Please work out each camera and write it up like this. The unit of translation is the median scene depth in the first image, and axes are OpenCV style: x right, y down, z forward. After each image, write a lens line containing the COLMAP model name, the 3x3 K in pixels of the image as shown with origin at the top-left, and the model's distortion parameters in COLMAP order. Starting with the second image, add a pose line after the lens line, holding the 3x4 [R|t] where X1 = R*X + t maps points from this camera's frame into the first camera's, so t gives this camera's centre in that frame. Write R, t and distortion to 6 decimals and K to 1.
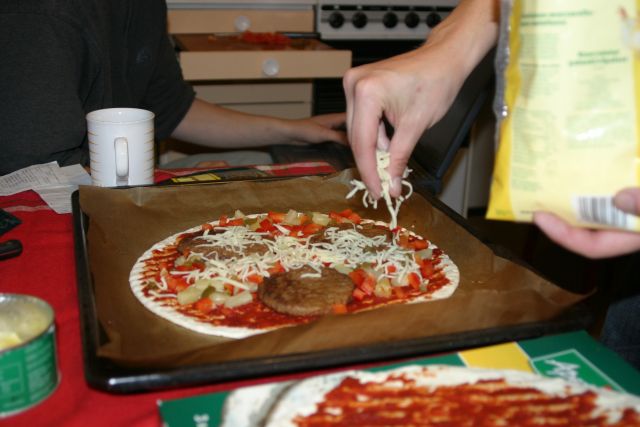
lens RADIAL K [[778.4, 0, 321.1], [0, 778.4, 211.2], [0, 0, 1]] dist [-0.118500, 0.000000]
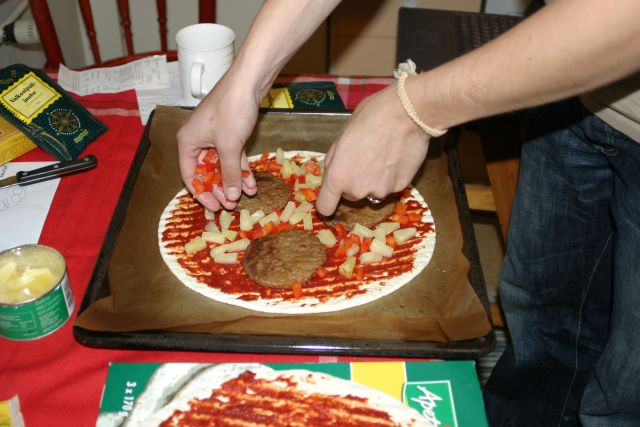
lens RADIAL K [[778.4, 0, 319.6], [0, 778.4, 214.0], [0, 0, 1]] dist [-0.118500, 0.000000]
pose [[0.947963, 0.178890, -0.263373, 0.255403], [-0.091050, 0.944997, 0.314151, -0.262304], [0.305085, -0.273824, 0.912109, -0.049130]]
